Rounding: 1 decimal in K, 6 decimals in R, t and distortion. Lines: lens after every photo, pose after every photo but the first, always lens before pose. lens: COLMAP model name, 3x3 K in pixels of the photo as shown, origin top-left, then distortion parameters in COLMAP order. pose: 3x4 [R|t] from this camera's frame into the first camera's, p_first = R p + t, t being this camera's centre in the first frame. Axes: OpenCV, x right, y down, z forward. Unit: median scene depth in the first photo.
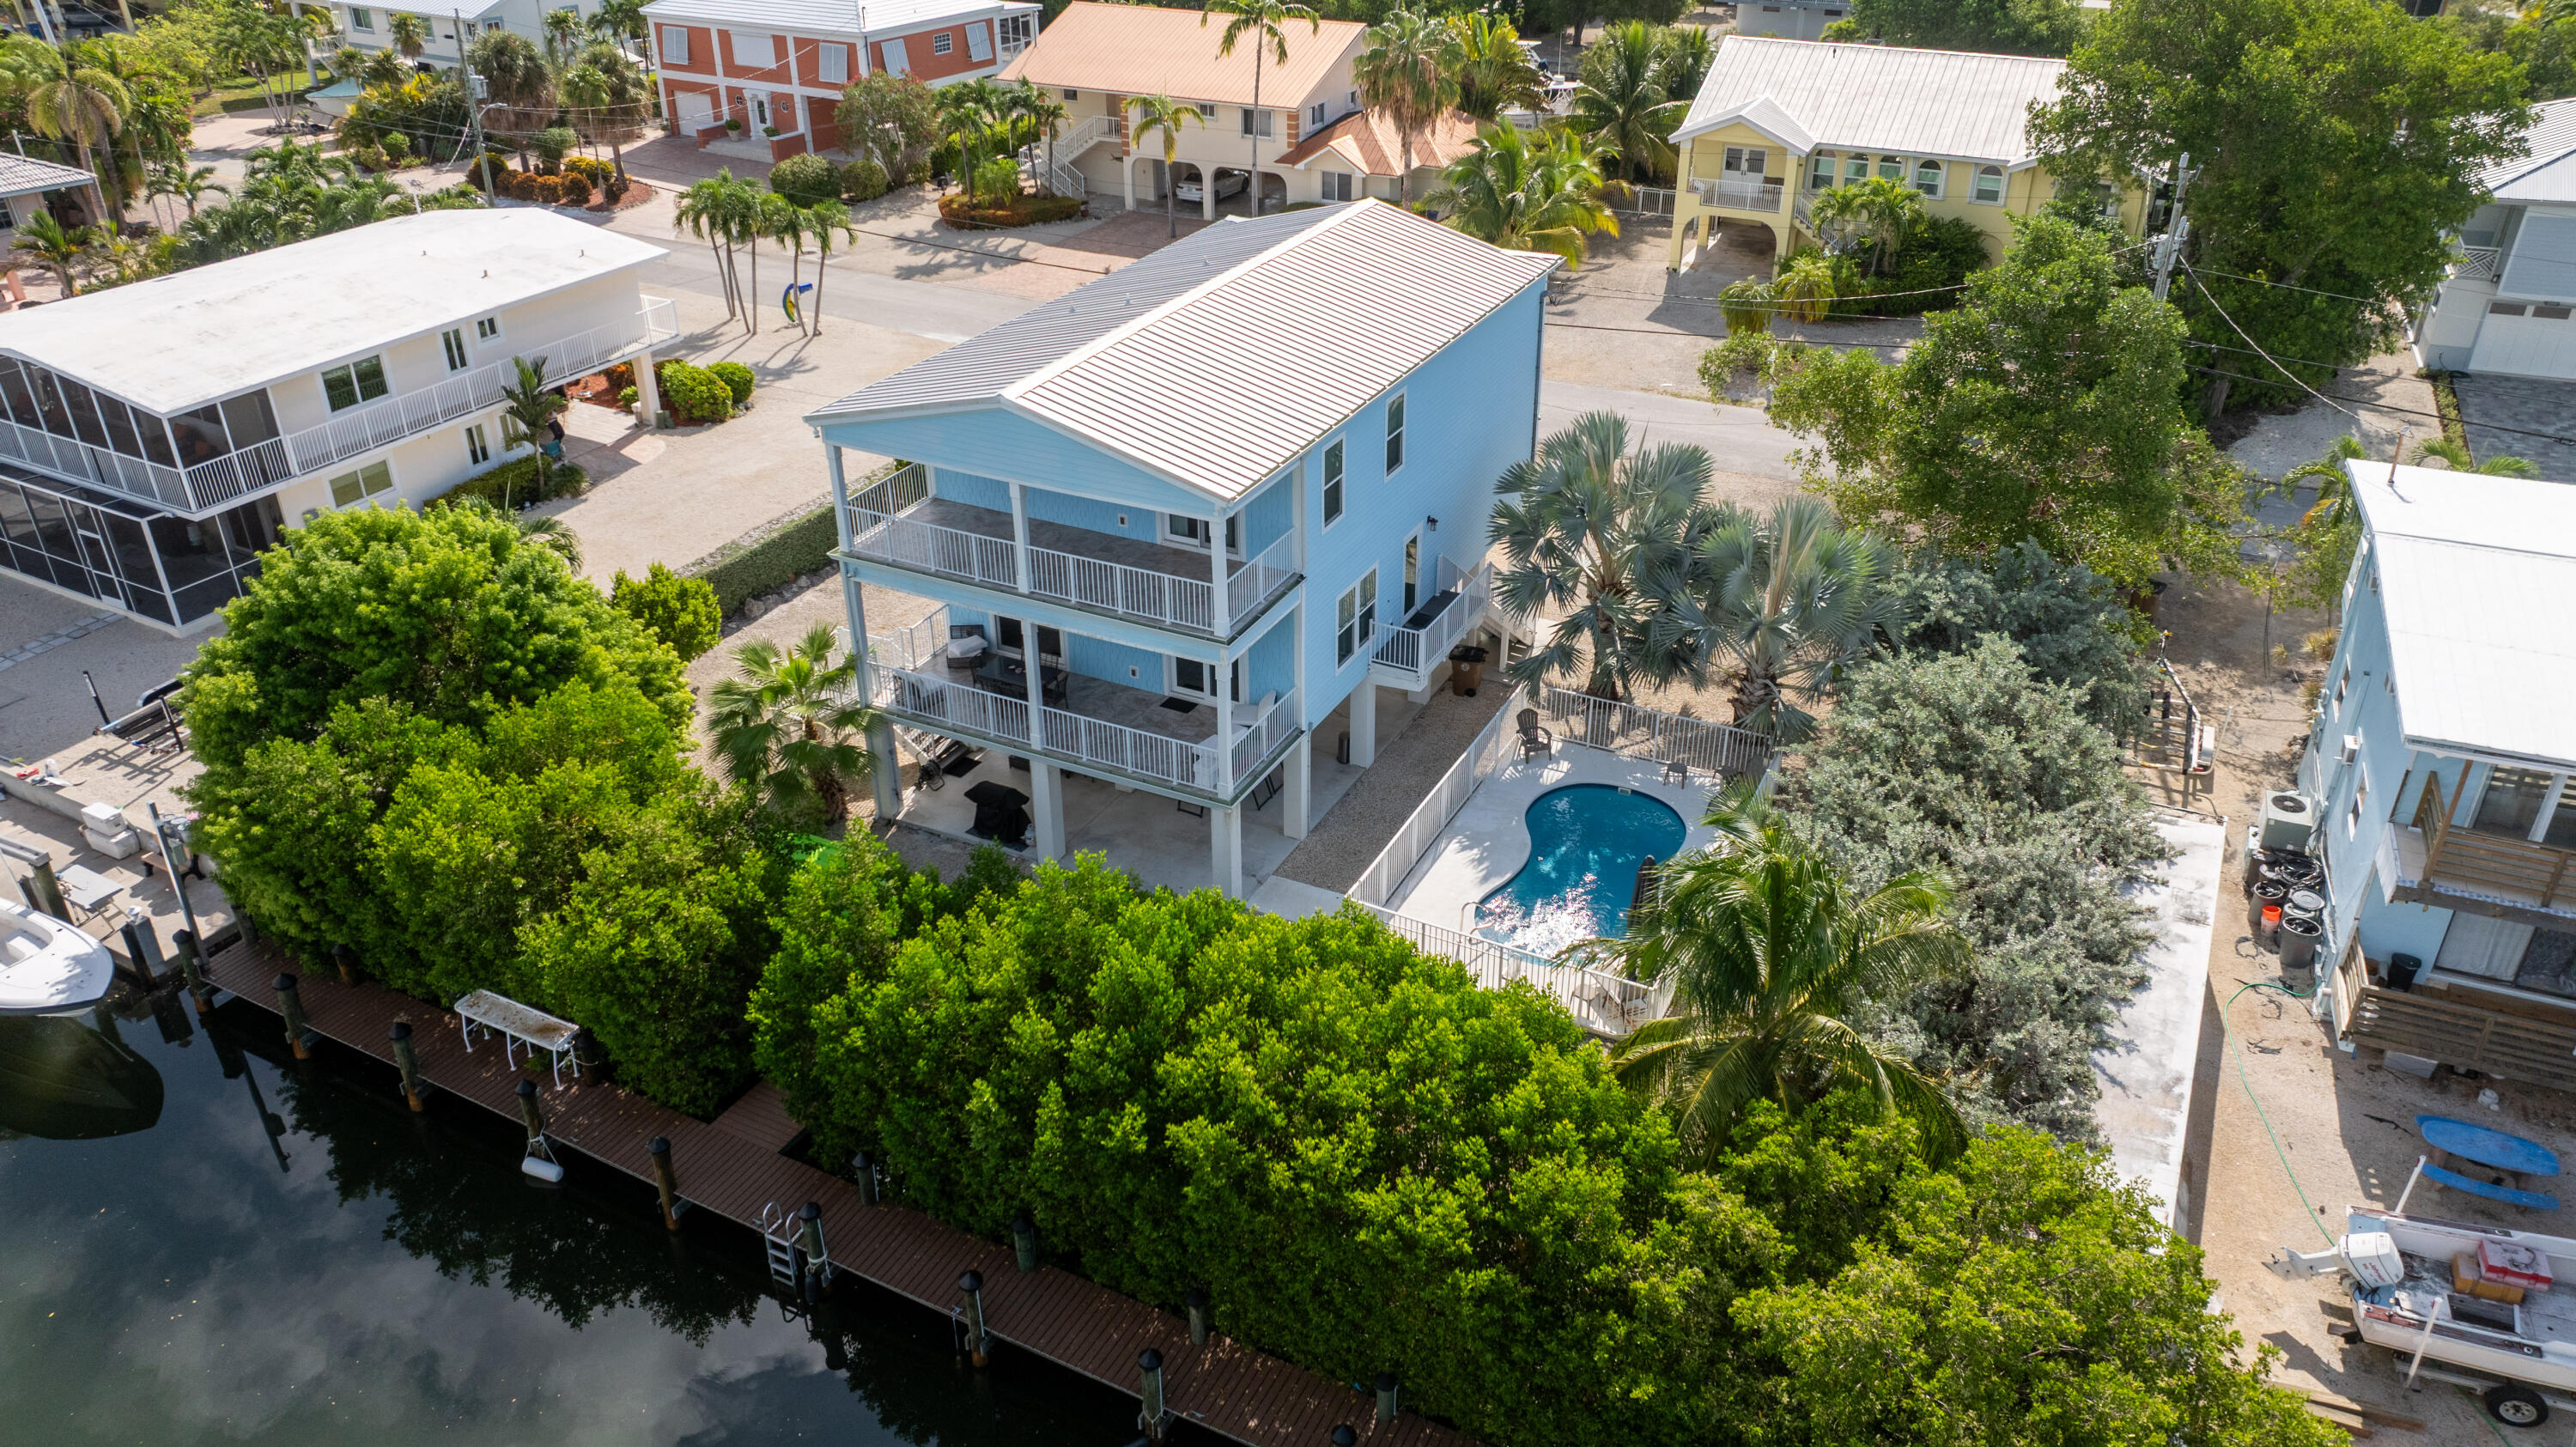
lens RADIAL K [[1811.5, 0, 1288.0], [0, 1811.5, 723.5], [0, 0, 1]] dist [-0.038075, 0.051754]
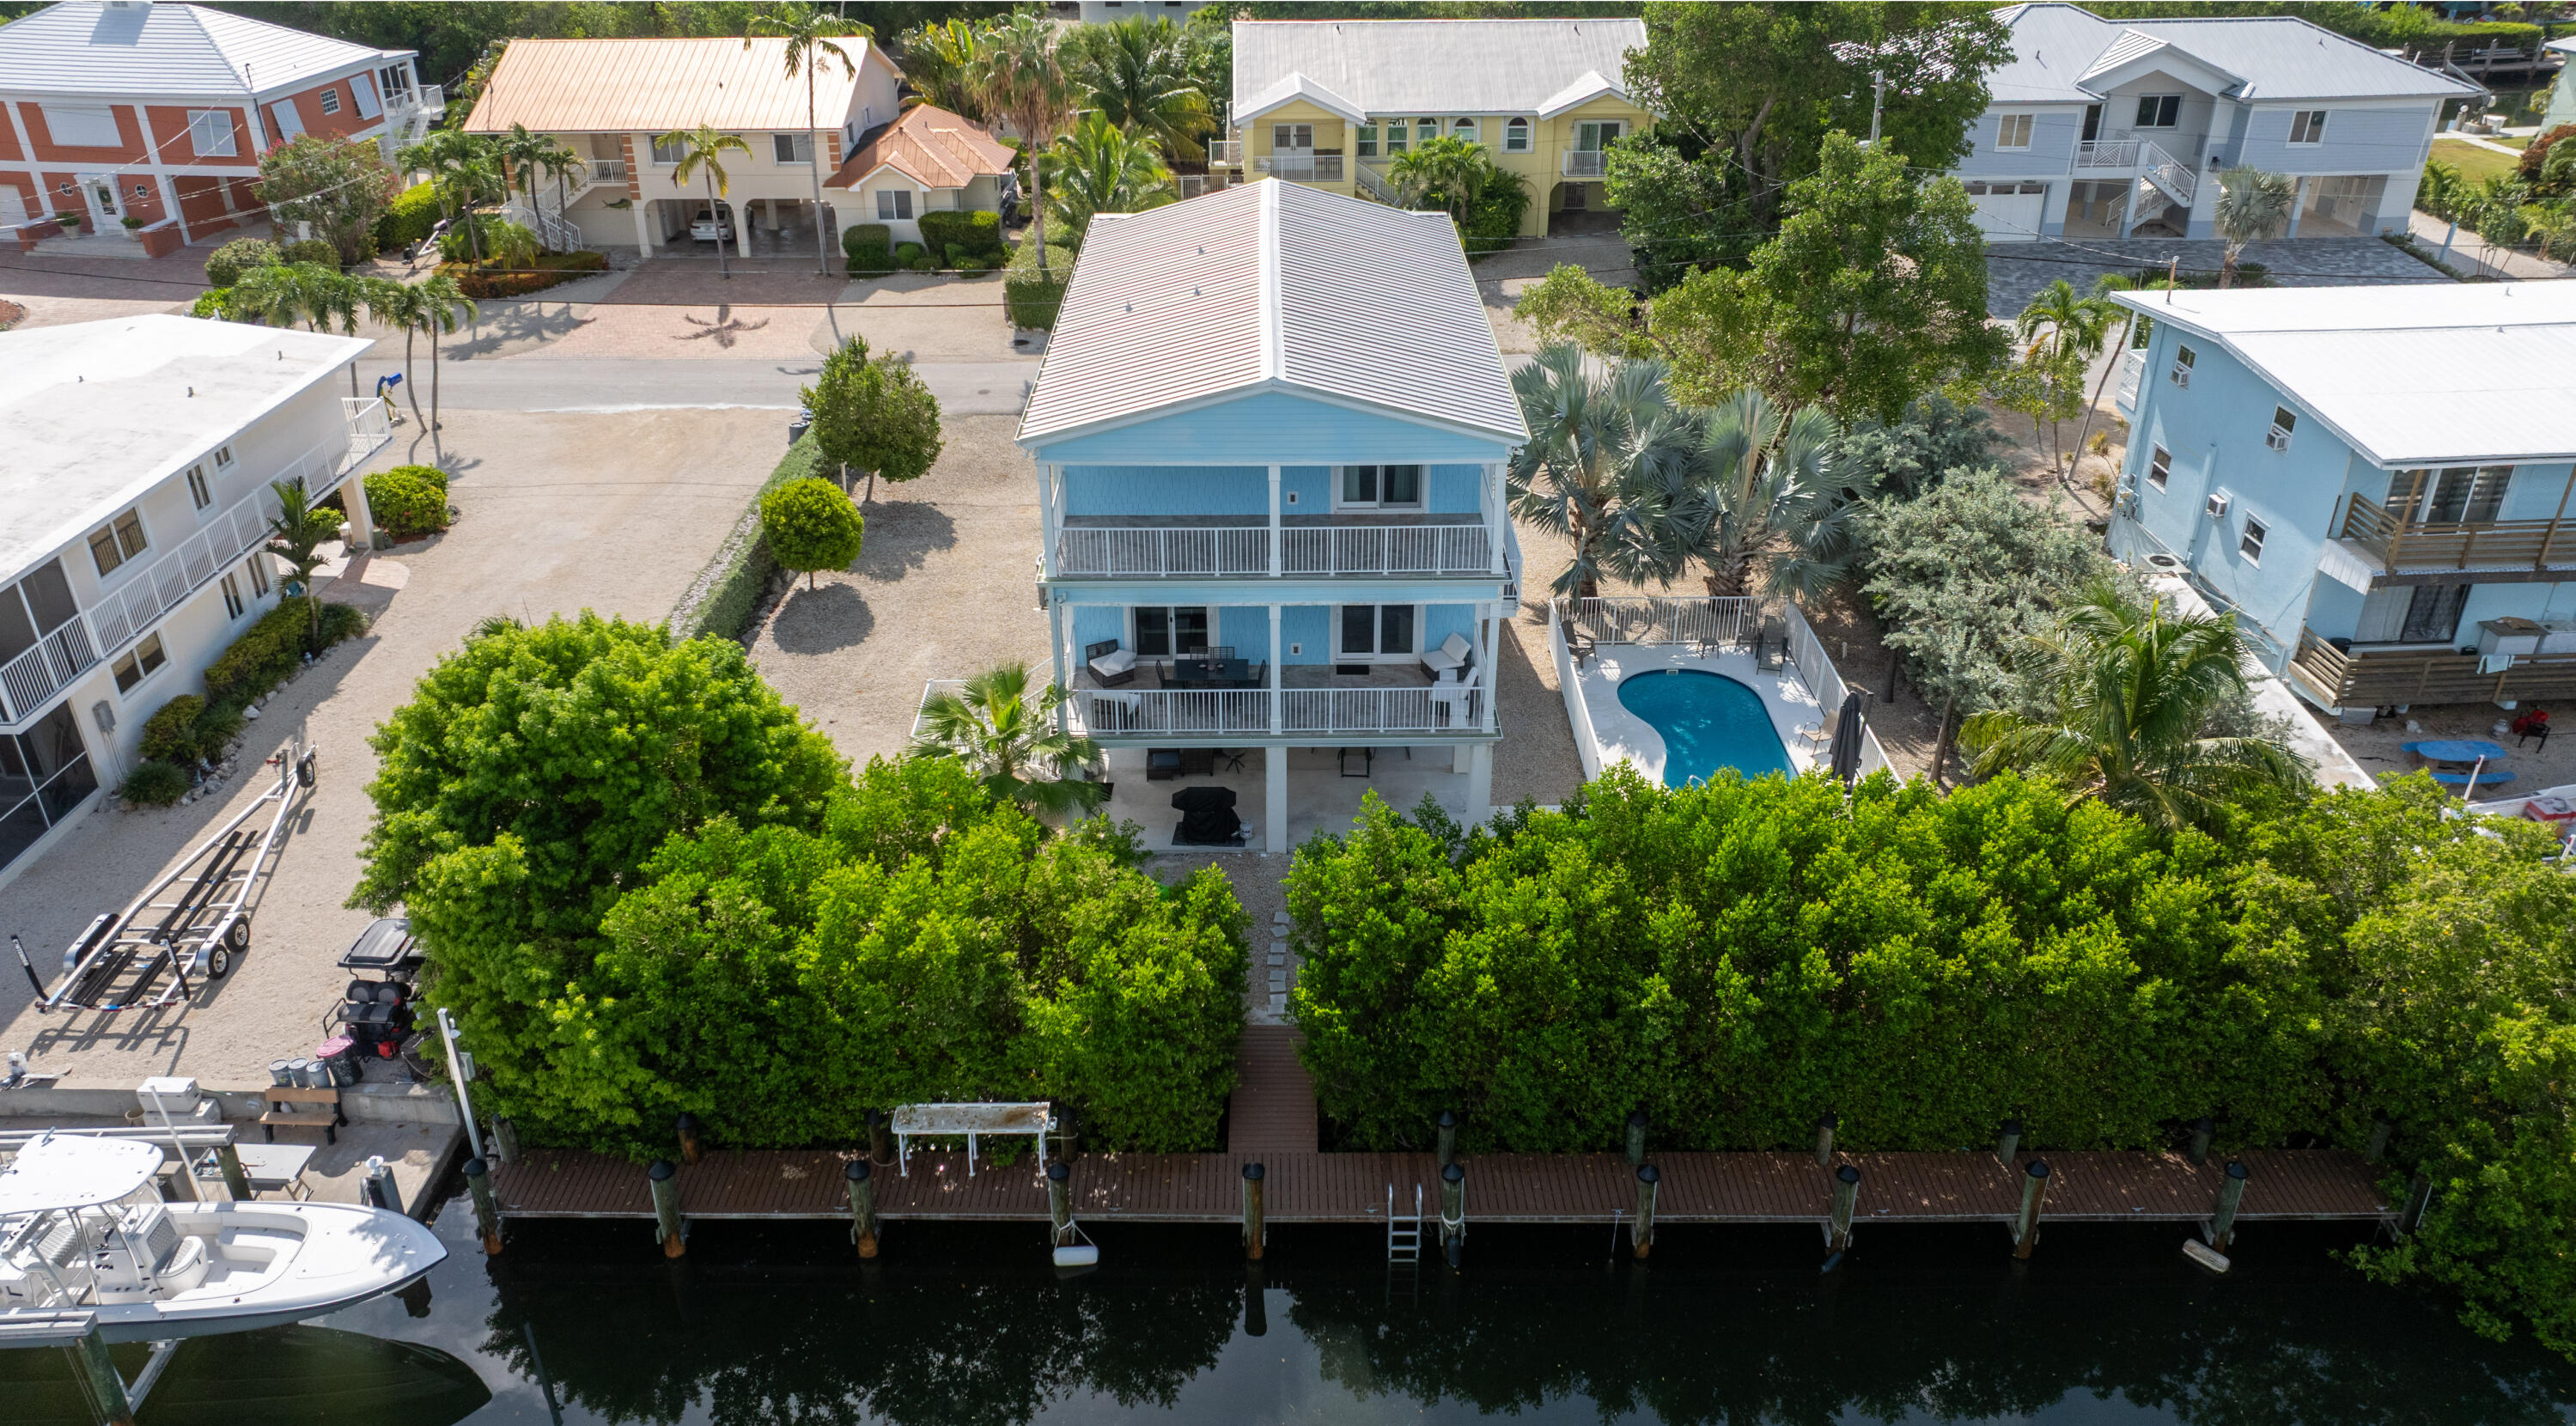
lens RADIAL K [[1864.9, 0, 1278.7], [0, 1864.9, 738.9], [0, 0, 1]] dist [-0.014021, -0.001592]
pose [[0.890713, -0.220036, 0.397762, -0.320473], [0.224584, 0.973798, 0.035777, -0.011675], [-0.395212, 0.057464, 0.916791, 0.029849]]
